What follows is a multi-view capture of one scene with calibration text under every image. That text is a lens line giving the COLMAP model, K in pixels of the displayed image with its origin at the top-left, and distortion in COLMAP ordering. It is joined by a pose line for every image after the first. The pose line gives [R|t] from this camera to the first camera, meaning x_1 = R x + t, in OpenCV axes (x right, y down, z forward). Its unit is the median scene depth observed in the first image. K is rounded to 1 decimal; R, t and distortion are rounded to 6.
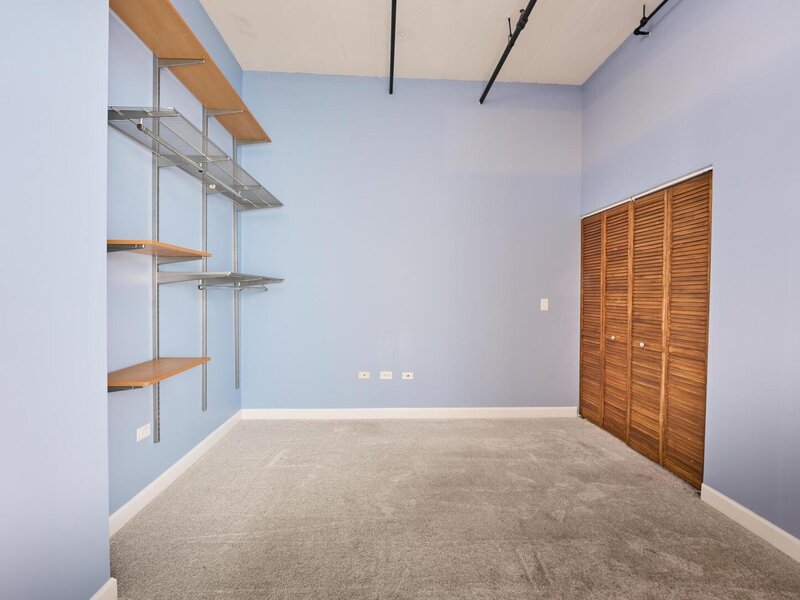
lens RADIAL K [[363.5, 0, 401.4], [0, 363.5, 299.8], [0, 0, 1]] dist [-0.003899, -0.004484]
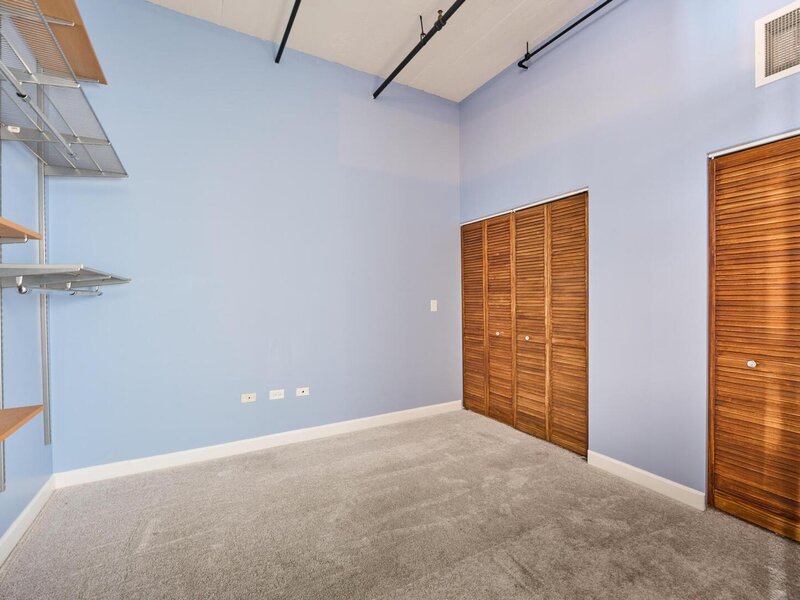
lens RADIAL K [[363.5, 0, 399.0], [0, 363.5, 299.8], [0, 0, 1]] dist [-0.003899, -0.004484]
pose [[0.893235, -0.018084, 0.449226, -0.208368], [0.022787, 0.999728, -0.005065, -0.000830], [-0.449012, 0.014761, 0.893404, 0.152228]]
